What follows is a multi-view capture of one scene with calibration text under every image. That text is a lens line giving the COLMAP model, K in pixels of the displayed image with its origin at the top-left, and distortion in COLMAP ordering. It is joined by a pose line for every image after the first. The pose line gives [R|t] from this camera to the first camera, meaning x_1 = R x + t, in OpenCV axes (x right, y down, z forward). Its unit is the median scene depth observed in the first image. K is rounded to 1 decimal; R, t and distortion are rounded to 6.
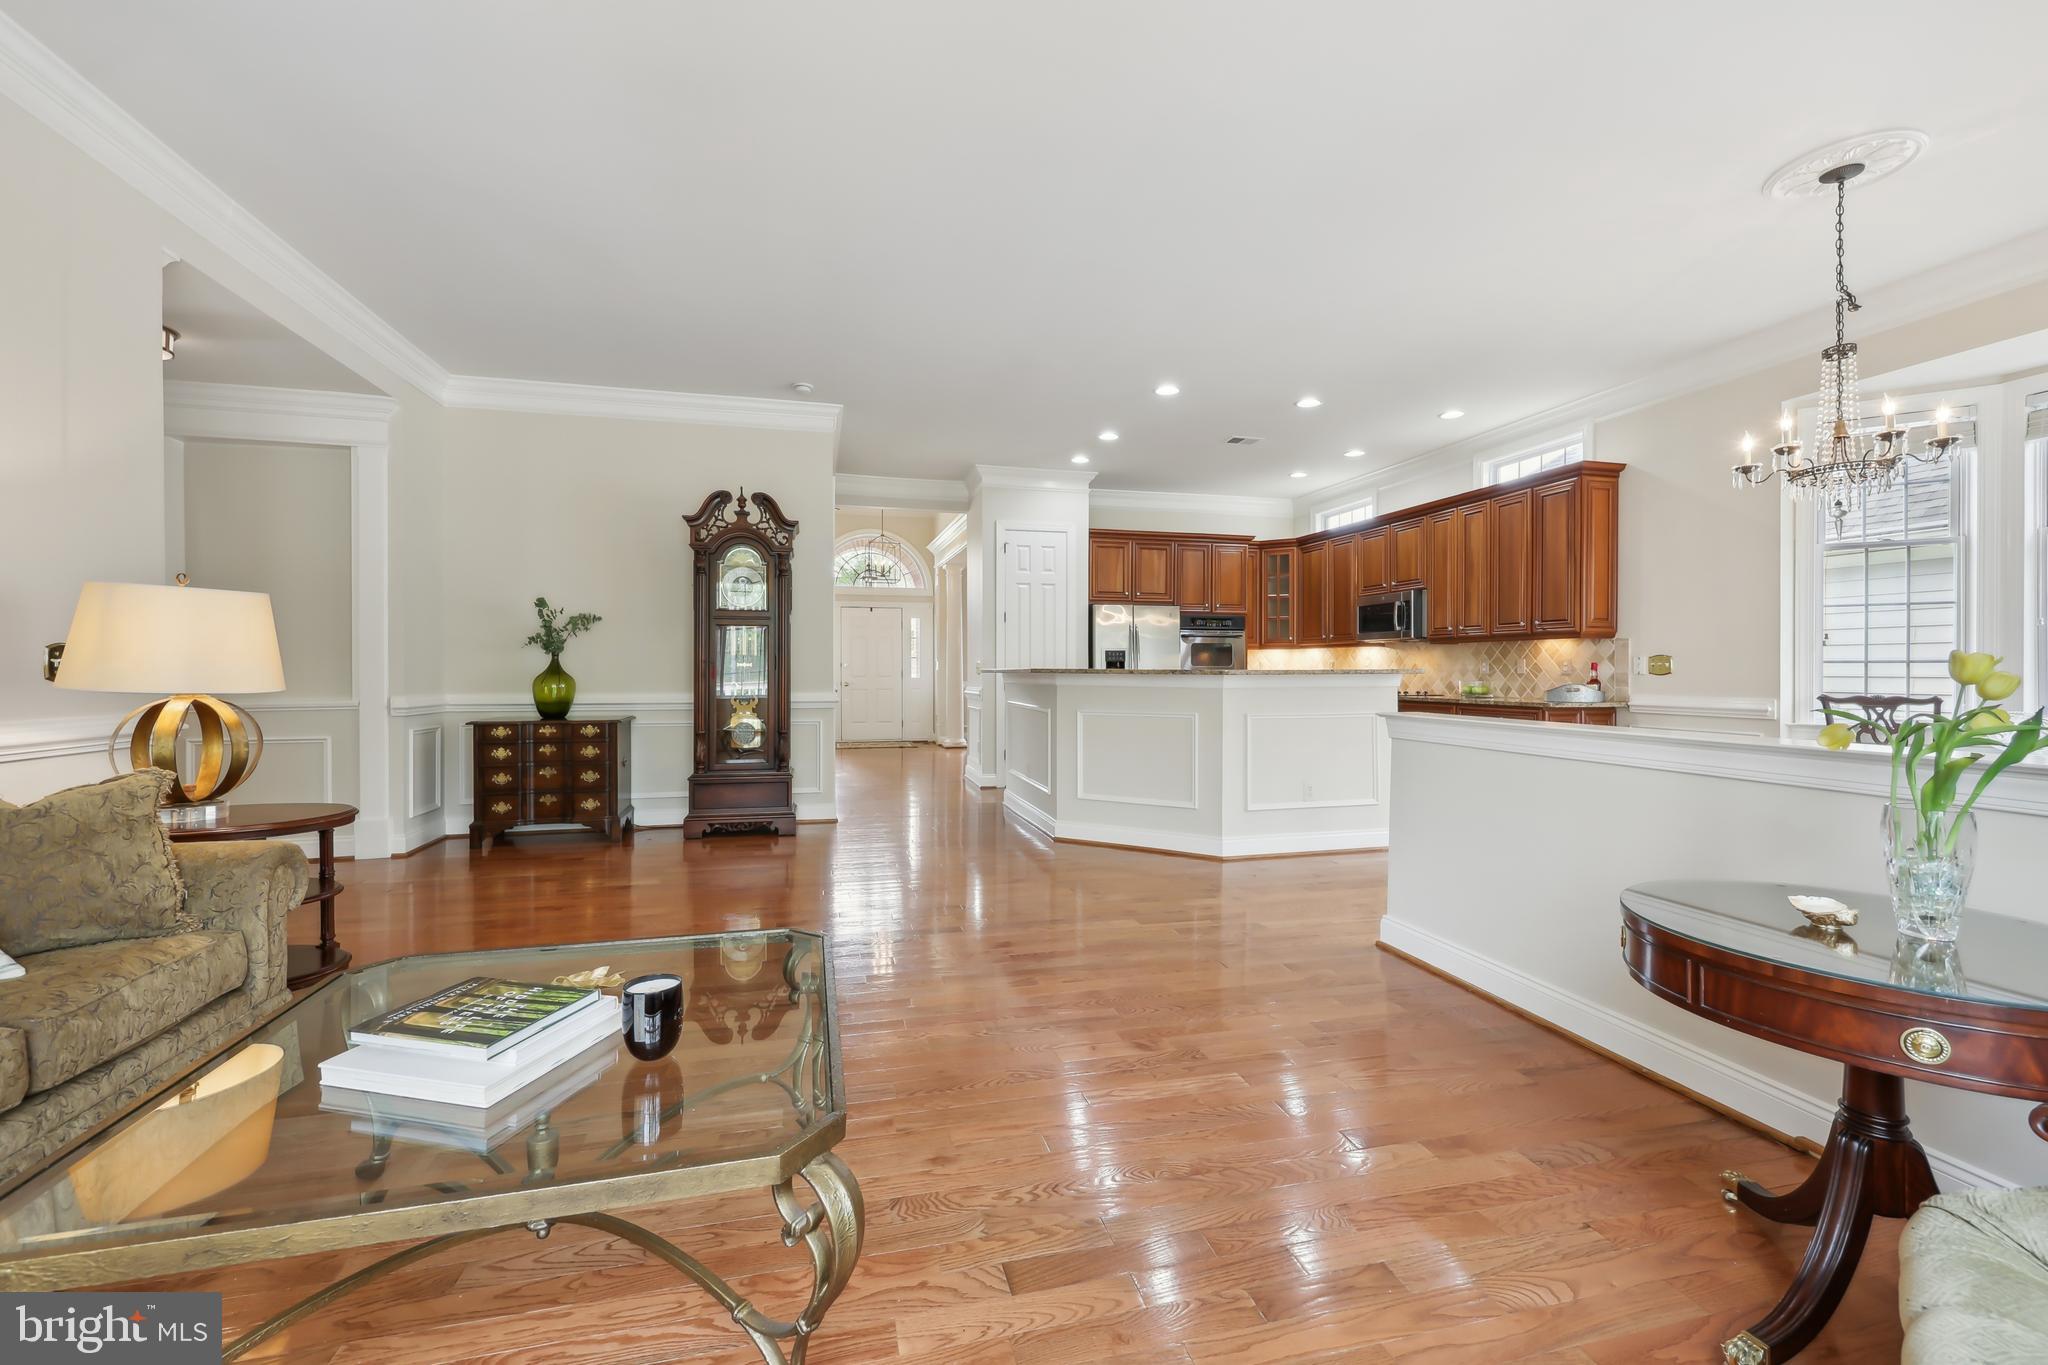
lens RADIAL K [[836.8, 0, 1025.3], [0, 836.8, 663.3], [0, 0, 1]] dist [-0.001351, 0.000357]
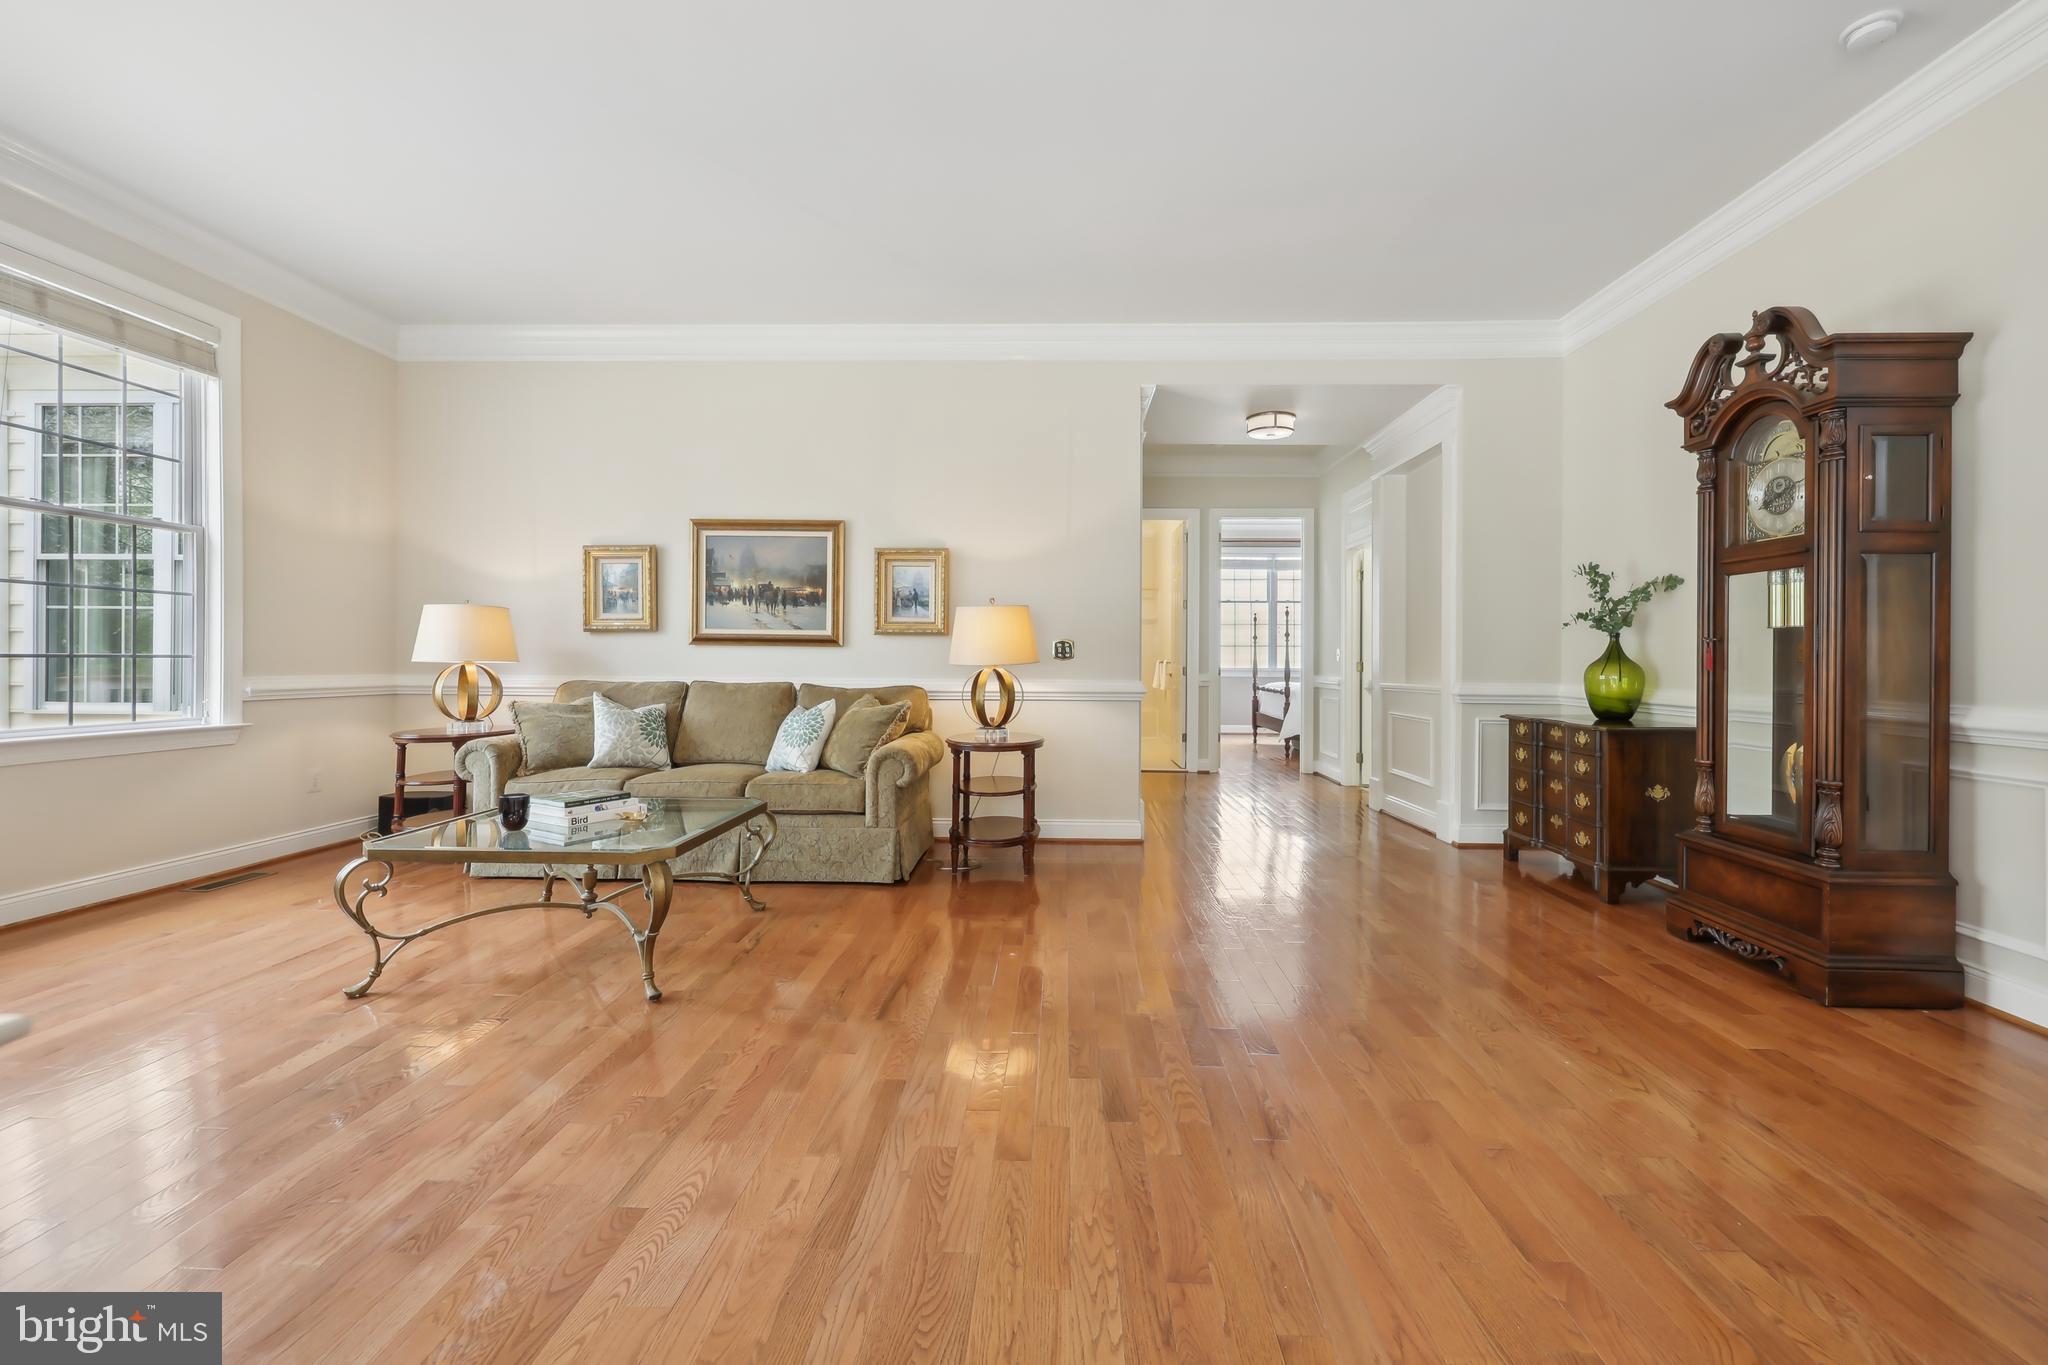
lens RADIAL K [[843.7, 0, 1018.2], [0, 843.7, 657.5], [0, 0, 1]] dist [0.000184, 0.000054]
pose [[-0.296373, -0.002328, -0.955069, 0.318230], [-0.000842, 0.999997, -0.002176, 0.011834], [0.955072, 0.000159, -0.296374, 0.719661]]
